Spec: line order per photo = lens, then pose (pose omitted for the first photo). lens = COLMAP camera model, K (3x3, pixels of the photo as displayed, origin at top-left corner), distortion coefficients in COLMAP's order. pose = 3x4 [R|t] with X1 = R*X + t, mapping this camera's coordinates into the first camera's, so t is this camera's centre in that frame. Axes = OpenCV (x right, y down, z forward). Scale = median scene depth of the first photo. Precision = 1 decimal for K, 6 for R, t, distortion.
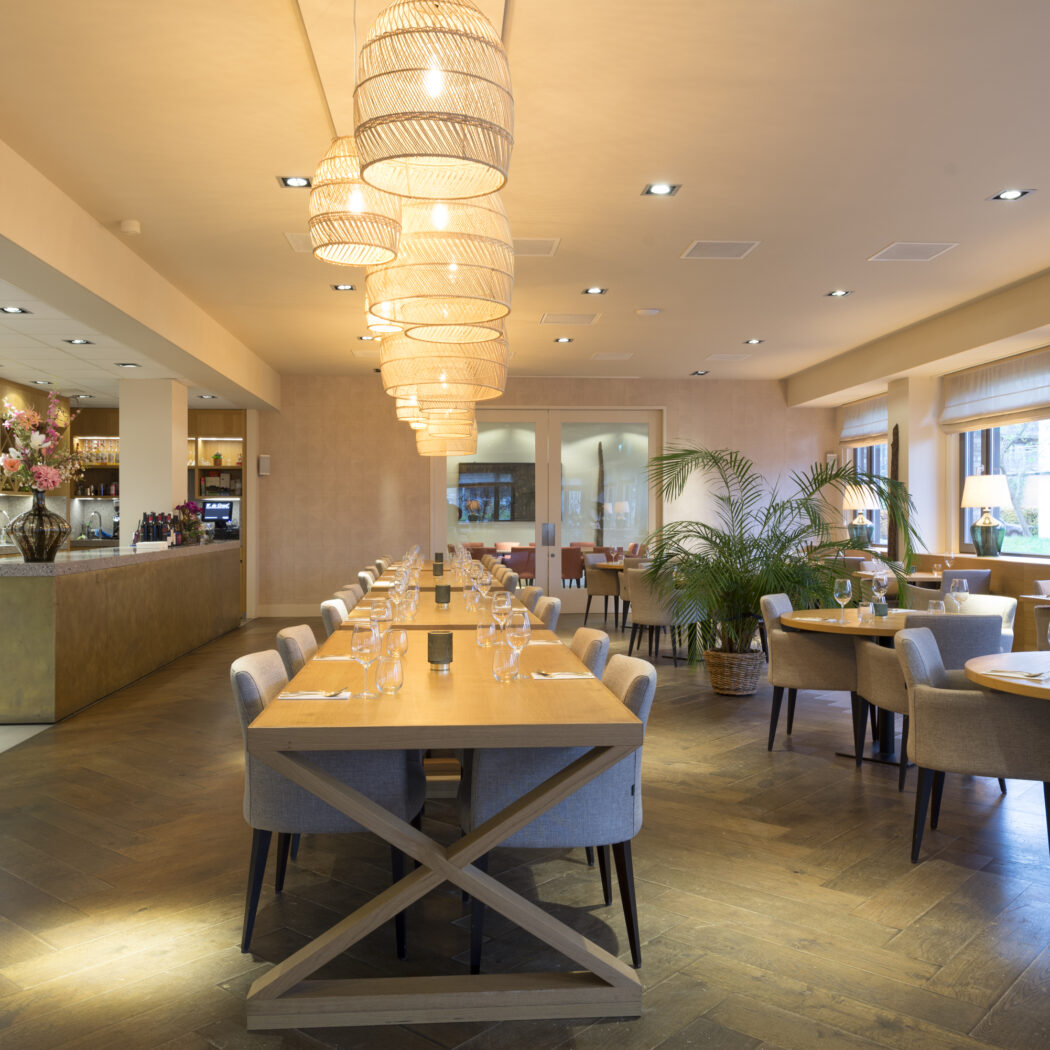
lens RADIAL K [[1027.5, 0, 525.0], [0, 1027.5, 525.0], [0, 0, 1]] dist [0.009920, -0.002217]
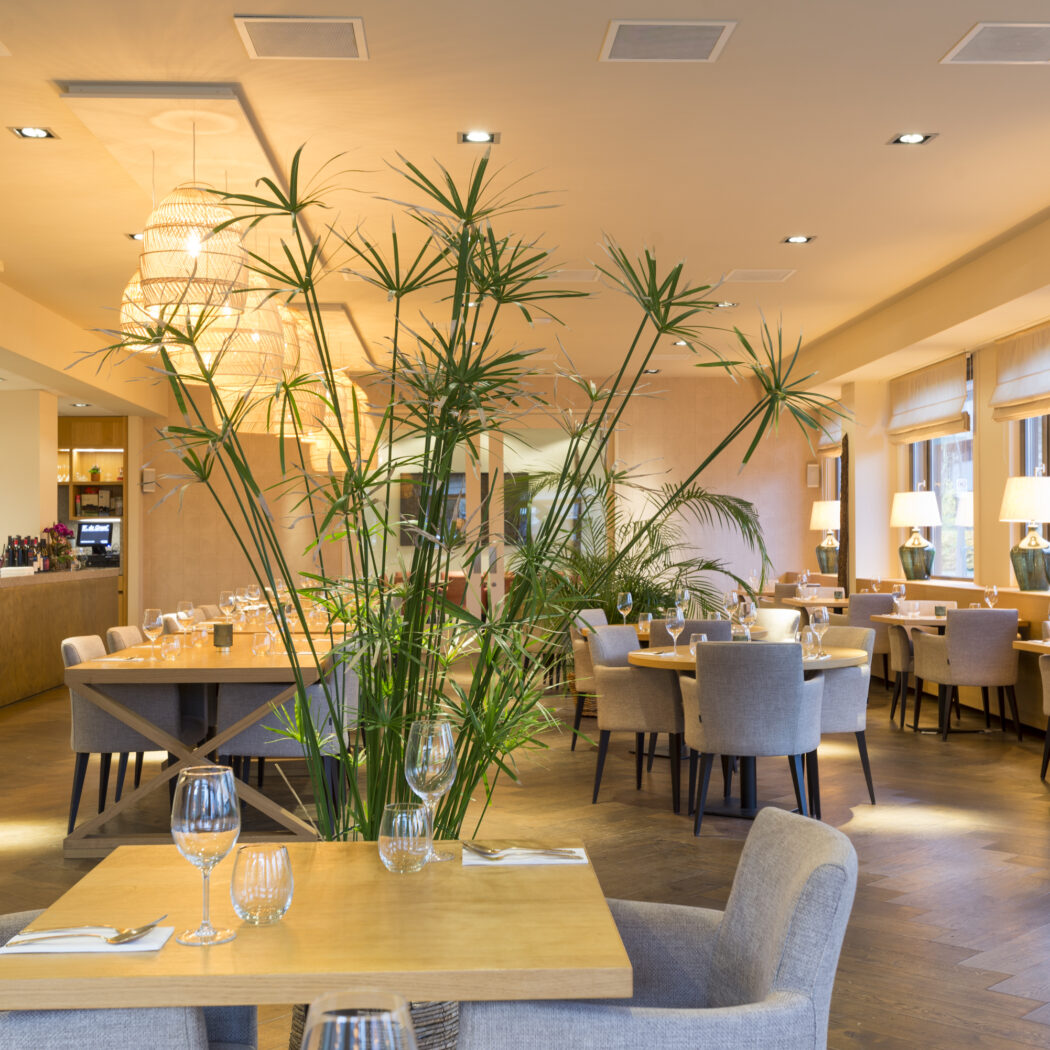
lens RADIAL K [[1542.0, 0, 525.0], [0, 1542.0, 525.0], [0, 0, 1]] dist [0.015680, 0.128152]
pose [[0.999320, -0.004047, -0.036650, 0.132850], [0.003362, 0.999819, -0.018732, 0.005301], [0.036719, 0.018596, 0.999153, -0.342912]]
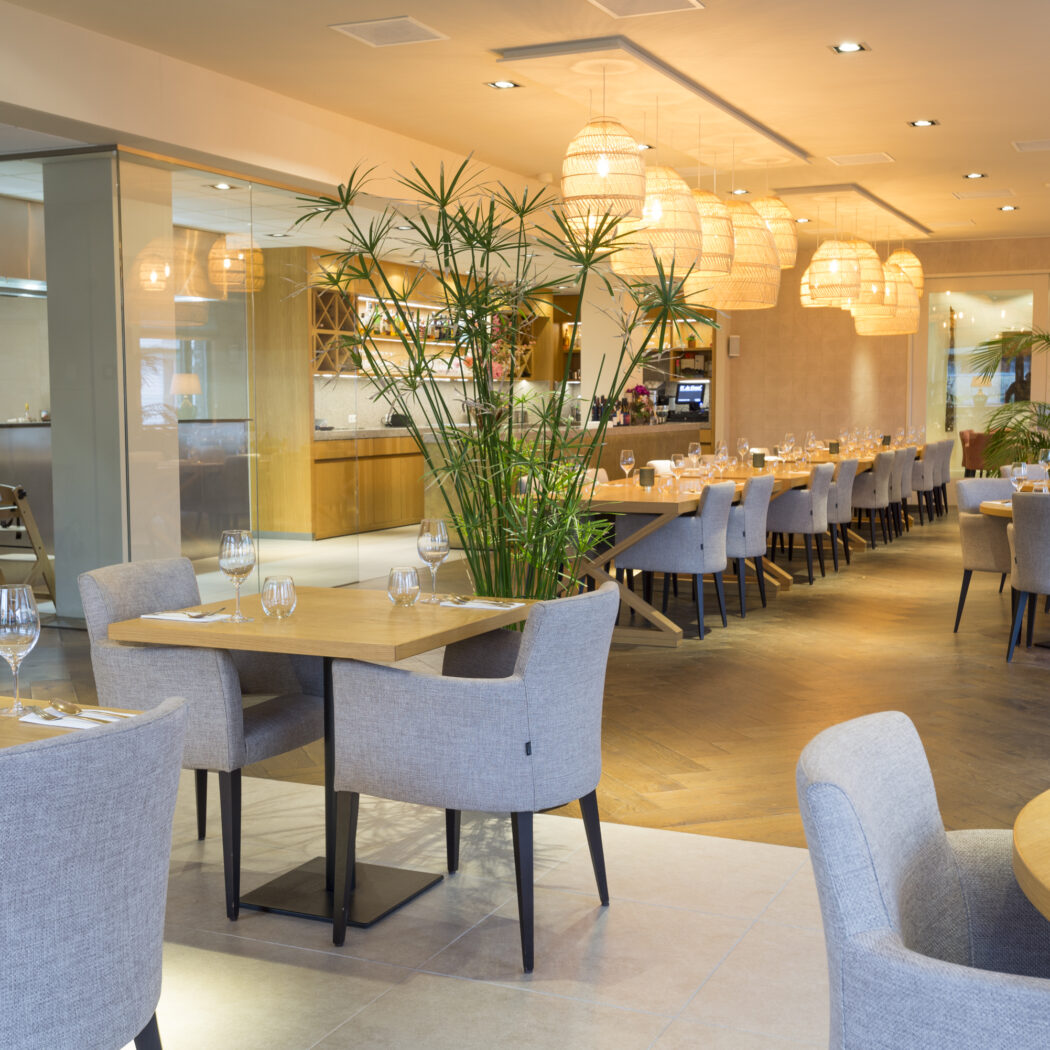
lens RADIAL K [[1470.8, 0, 525.0], [0, 1470.8, 525.0], [0, 0, 1]] dist [0.114670, 0.022101]
pose [[0.876634, 0.040855, -0.479420, 0.312258], [-0.003794, 0.996945, 0.078020, 0.003507], [0.481143, -0.066576, 0.874110, -0.420132]]
